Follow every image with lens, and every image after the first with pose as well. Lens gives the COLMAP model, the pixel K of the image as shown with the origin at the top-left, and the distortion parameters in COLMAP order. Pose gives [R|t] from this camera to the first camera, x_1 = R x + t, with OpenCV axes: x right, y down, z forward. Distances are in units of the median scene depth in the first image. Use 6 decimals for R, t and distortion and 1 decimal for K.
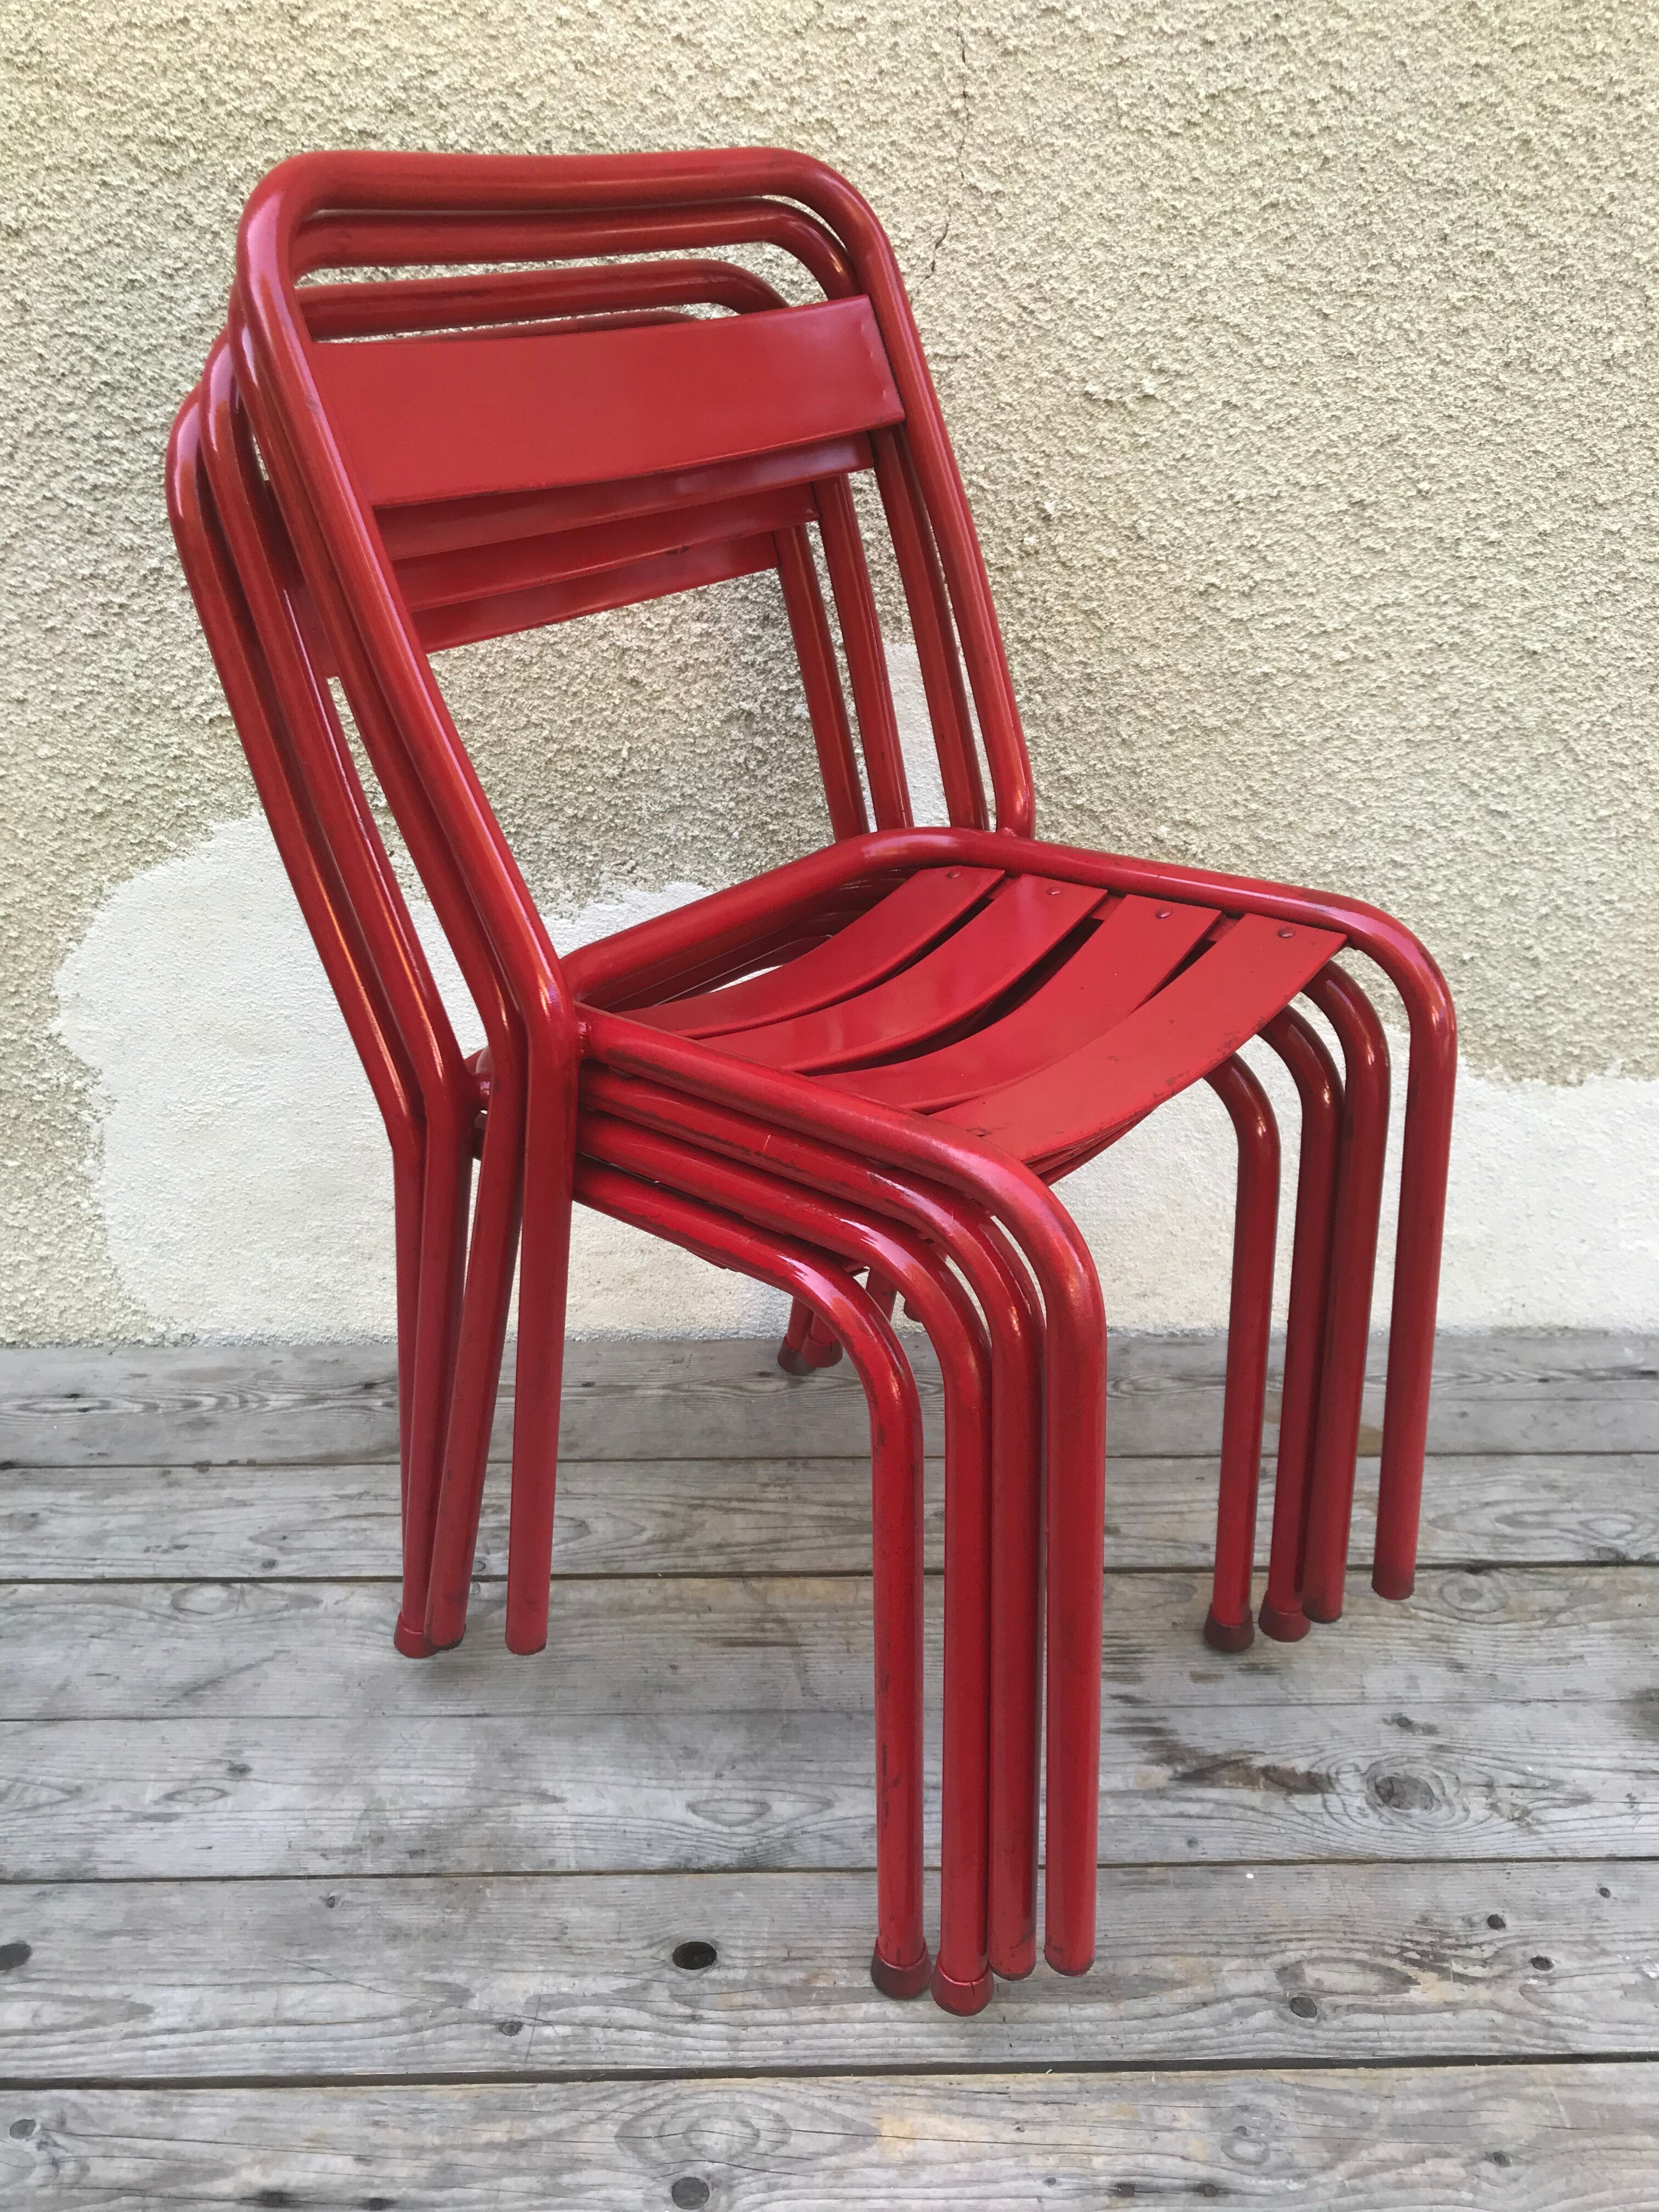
lens RADIAL K [[1871.0, 0, 811.1], [0, 1871.0, 1087.5], [0, 0, 1]] dist [0.012507, -0.008304]
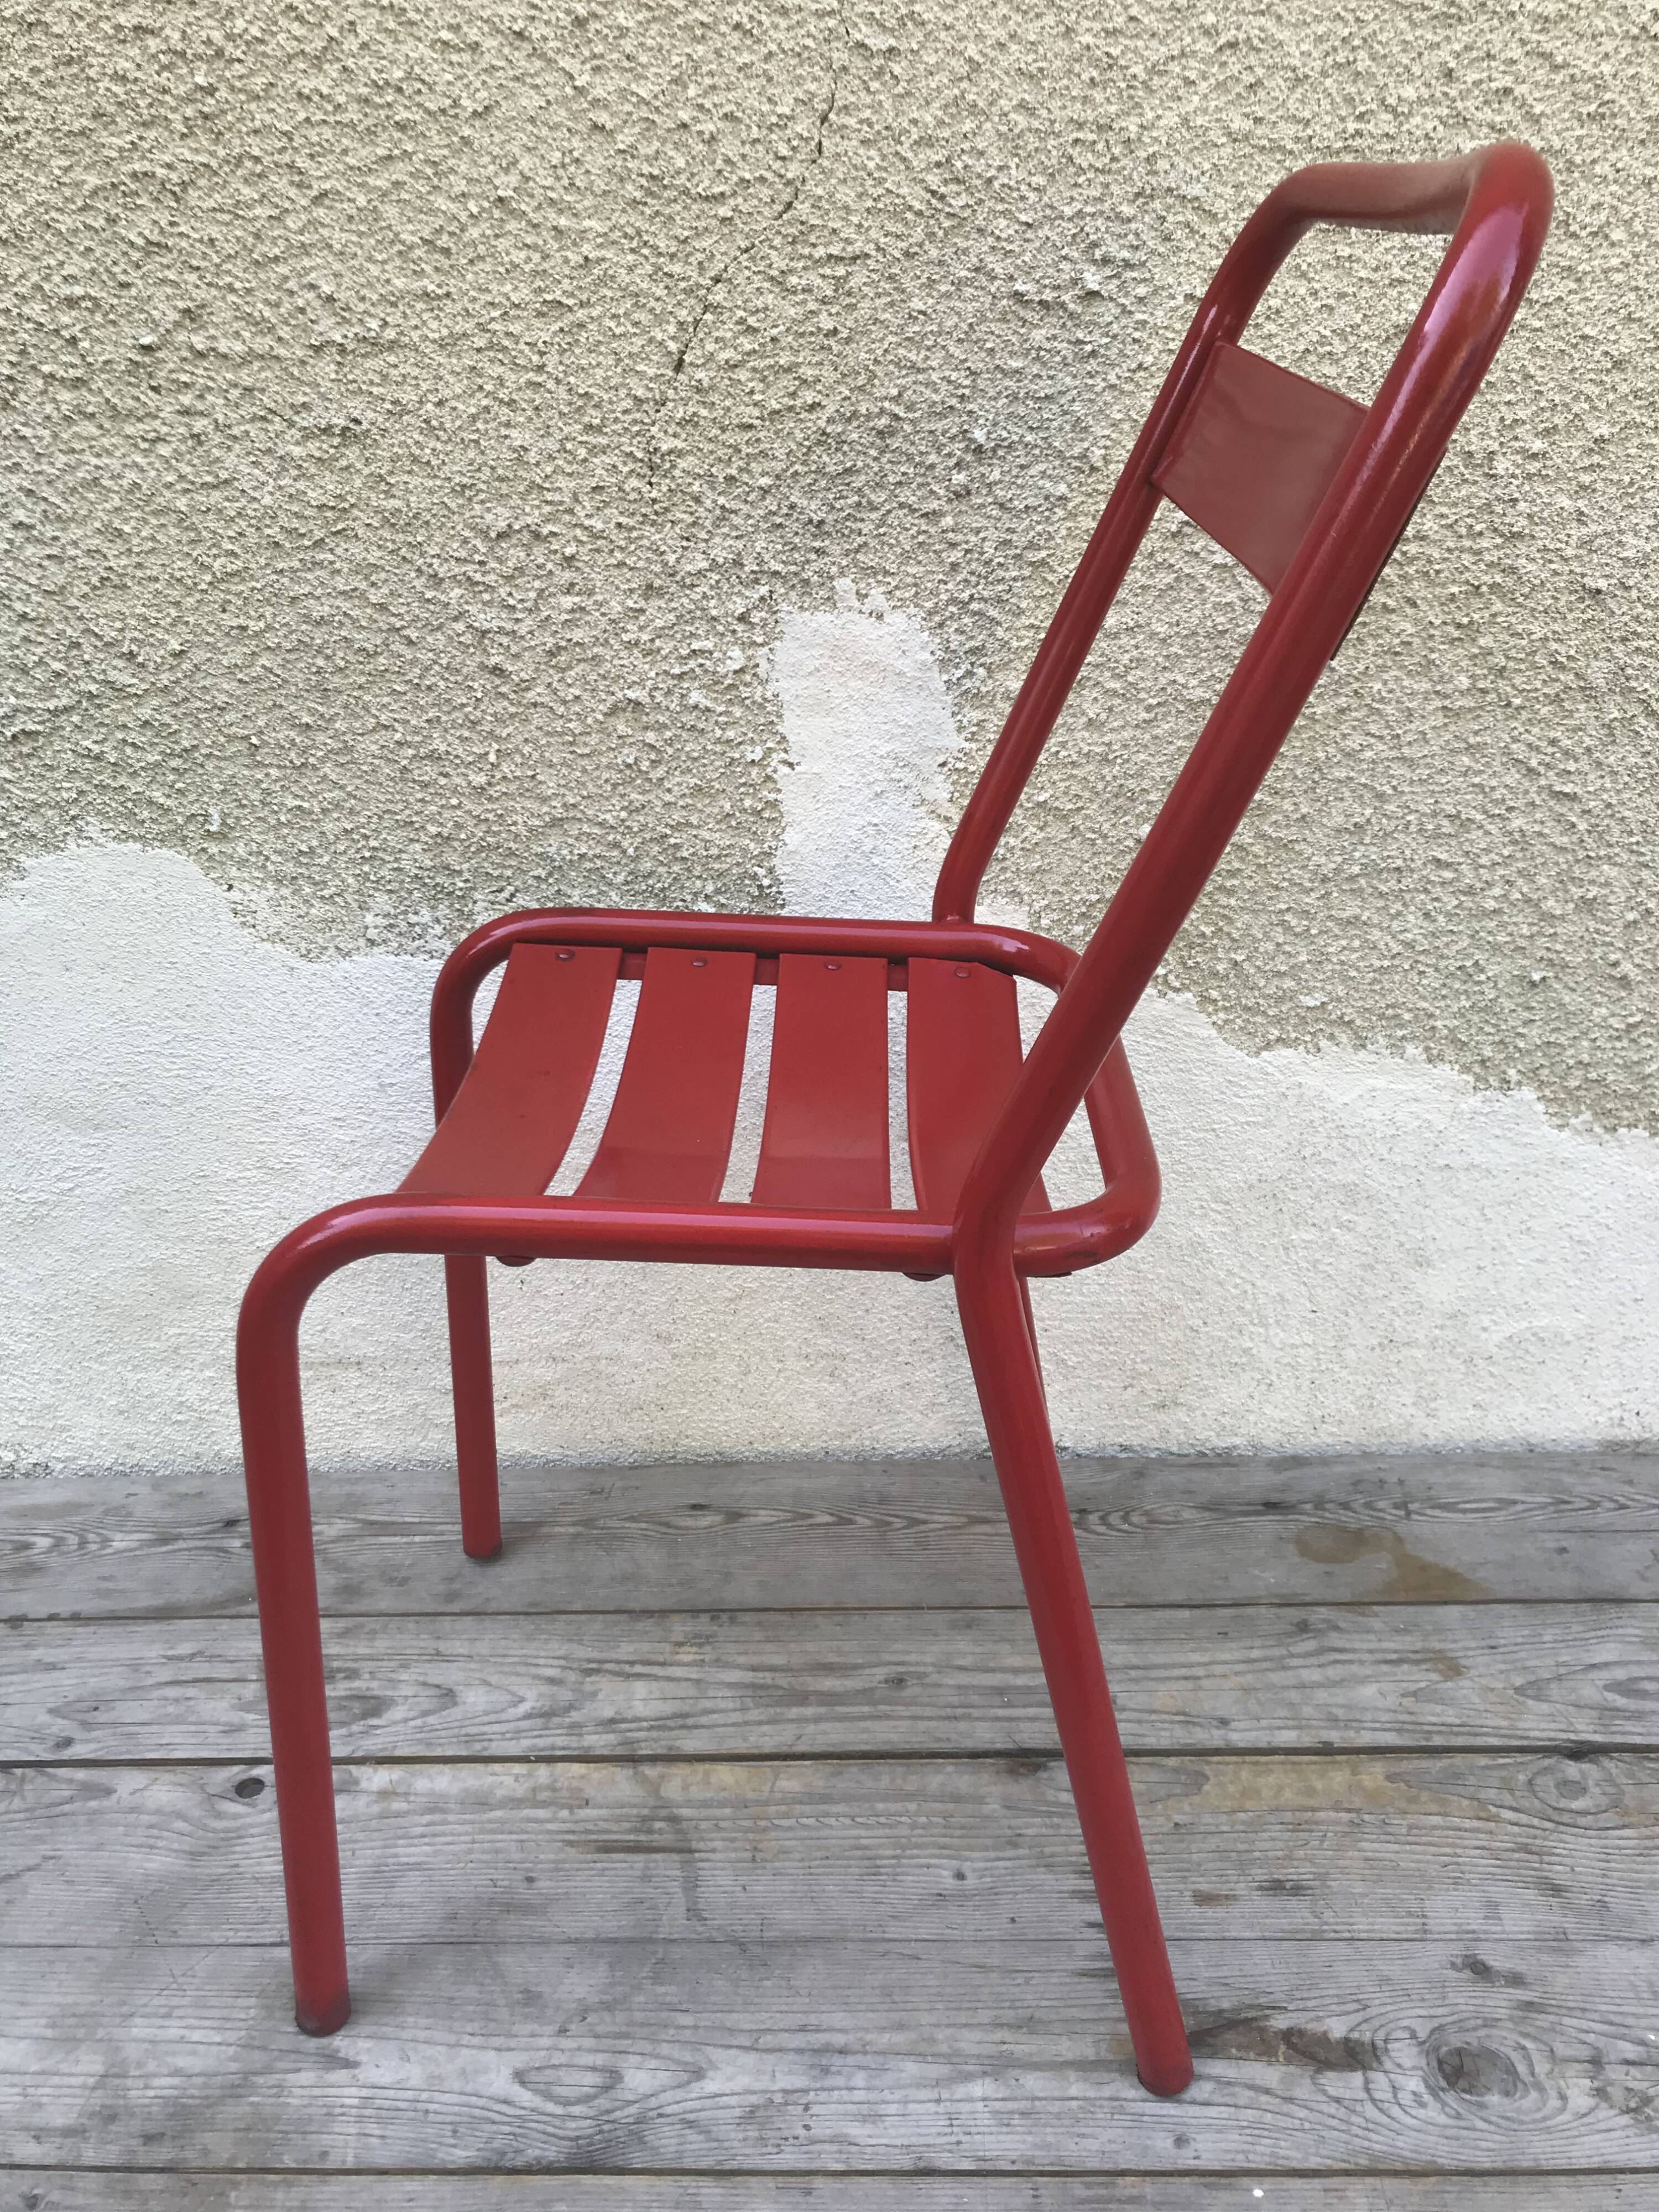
lens RADIAL K [[1835.5, 0, 820.4], [0, 1835.5, 1097.2], [0, 0, 1]] dist [0.009631, 0.003105]
pose [[0.996776, -0.023915, -0.076584, 0.111727], [0.018319, 0.997167, -0.072955, 0.038059], [0.078112, 0.071316, 0.994391, 0.209456]]
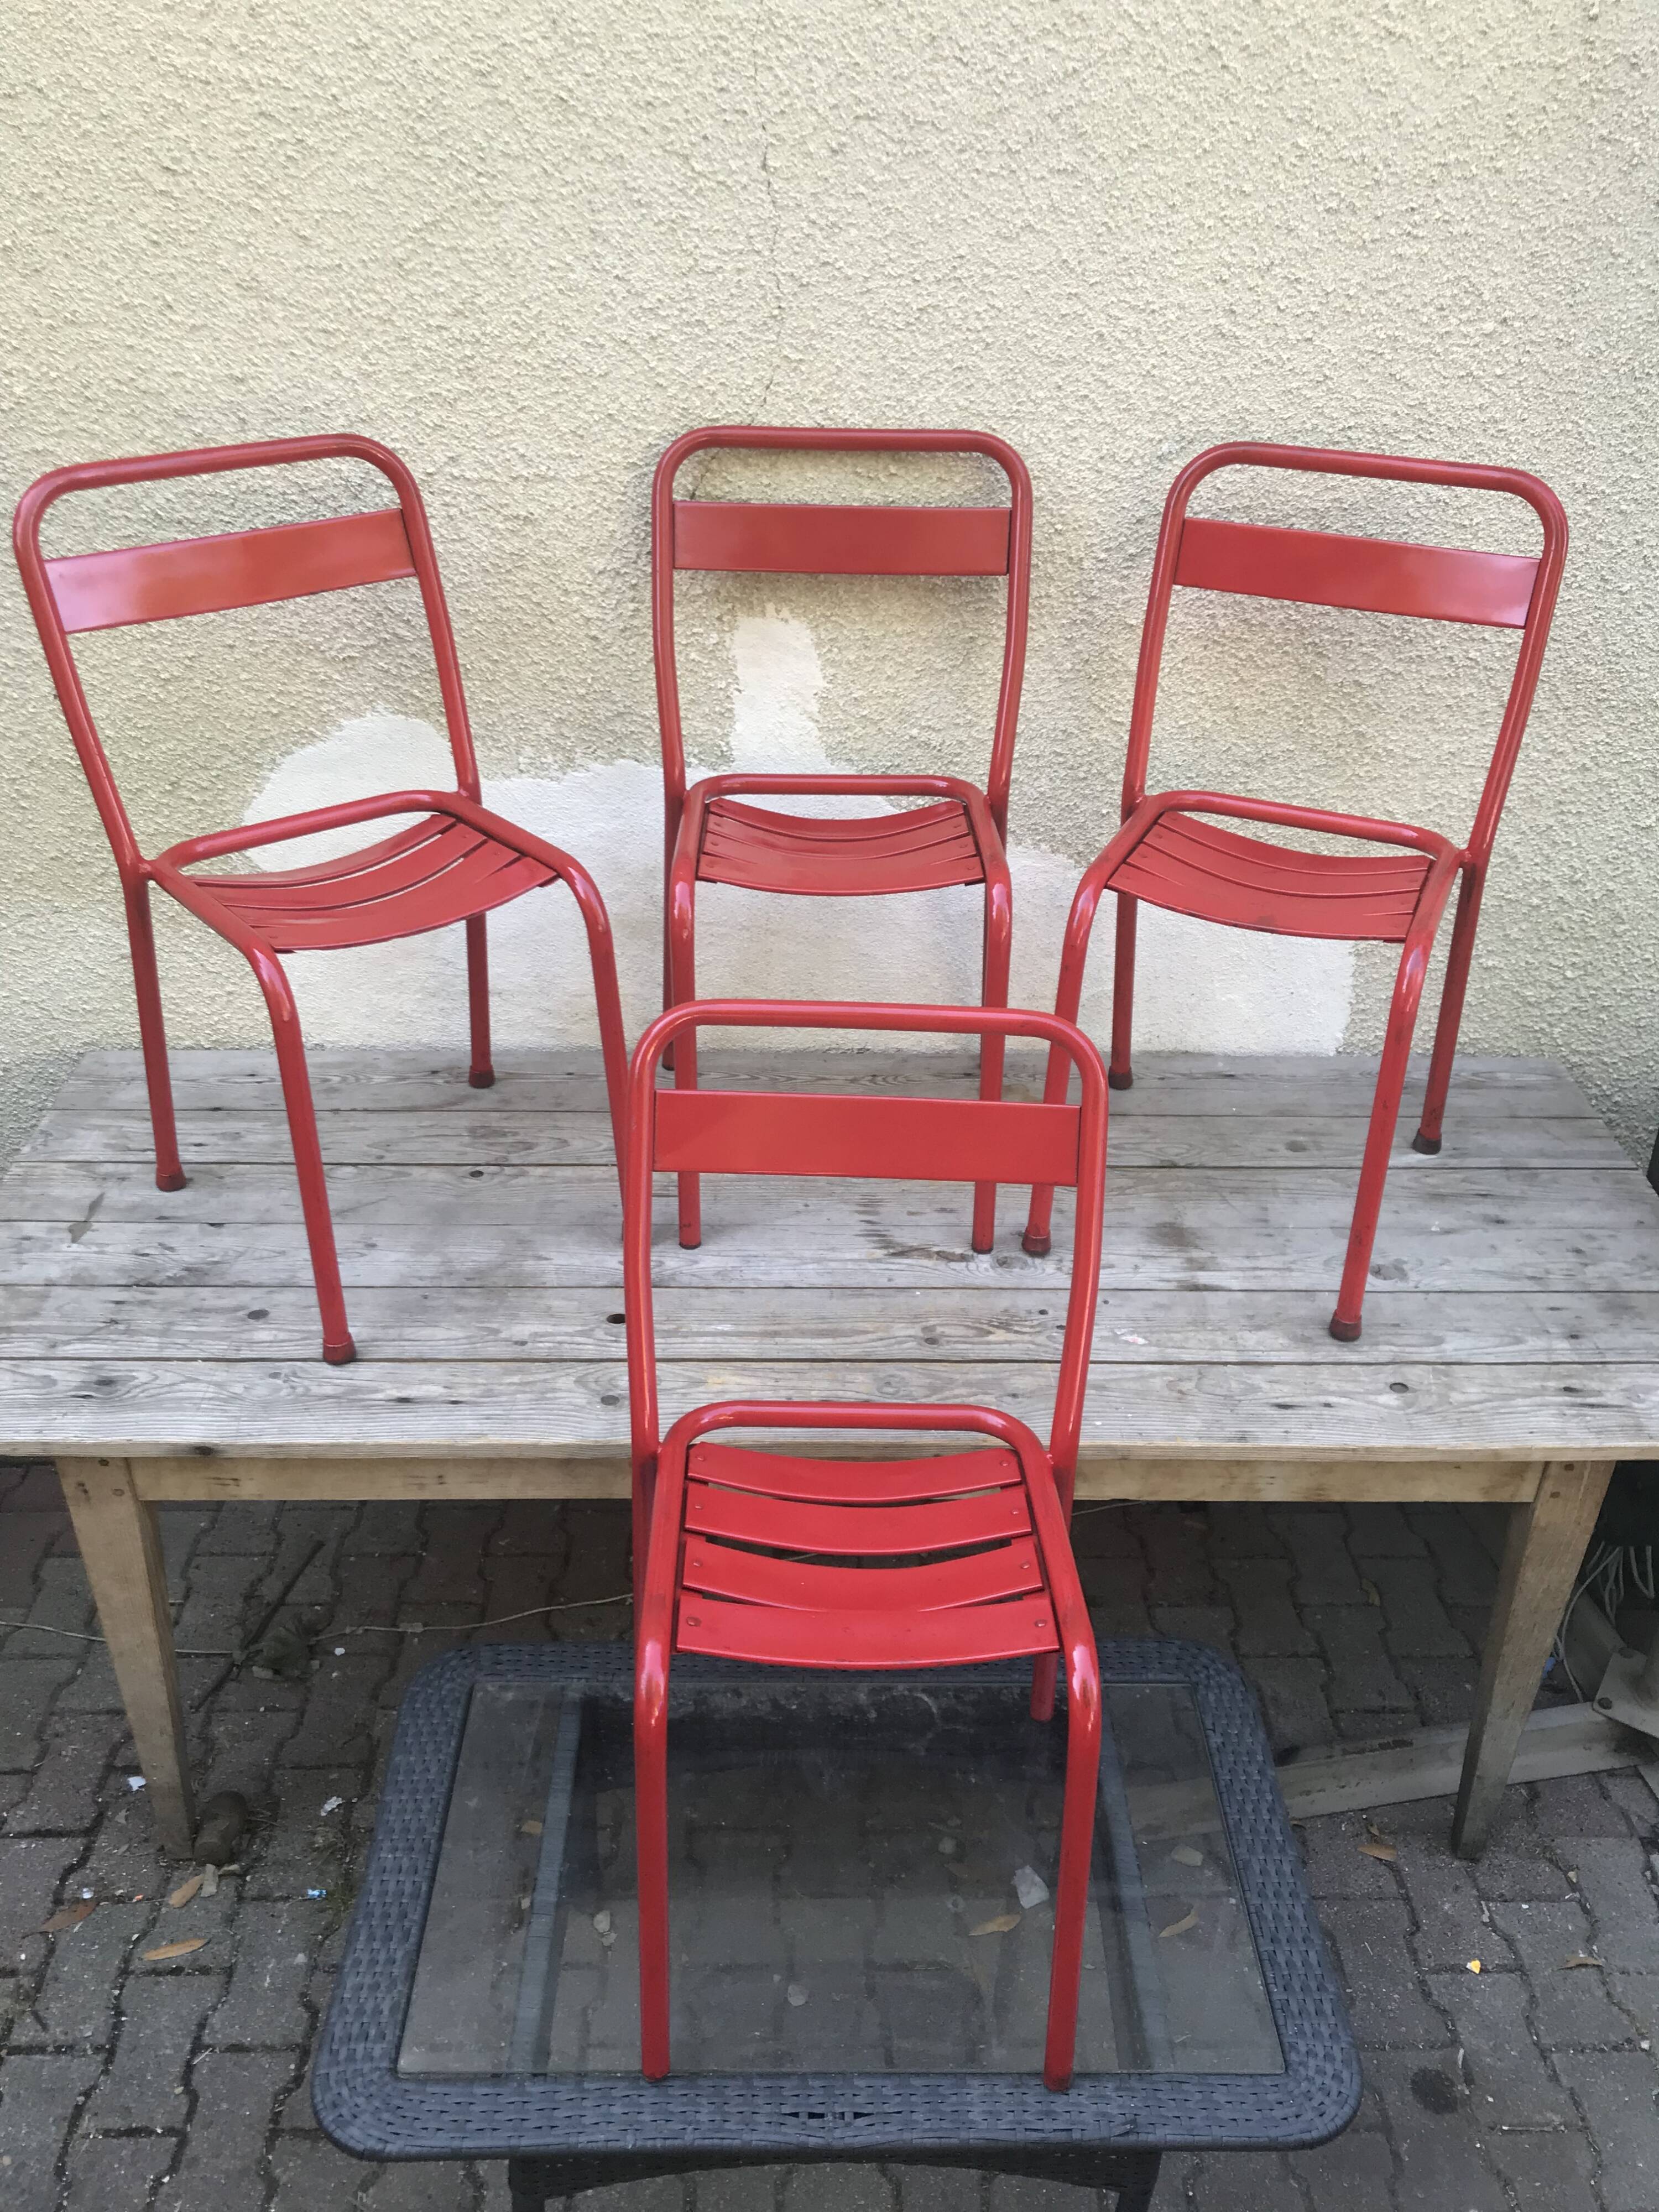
lens RADIAL K [[1992.4, 0, 836.0], [0, 1992.4, 1118.1], [0, 0, 1]] dist [0.083247, -0.272924]
pose [[0.999952, 0.009573, -0.002232, 0.134101], [-0.009459, 0.998871, 0.046552, 0.132009], [0.002675, -0.046529, 0.998913, -0.840663]]
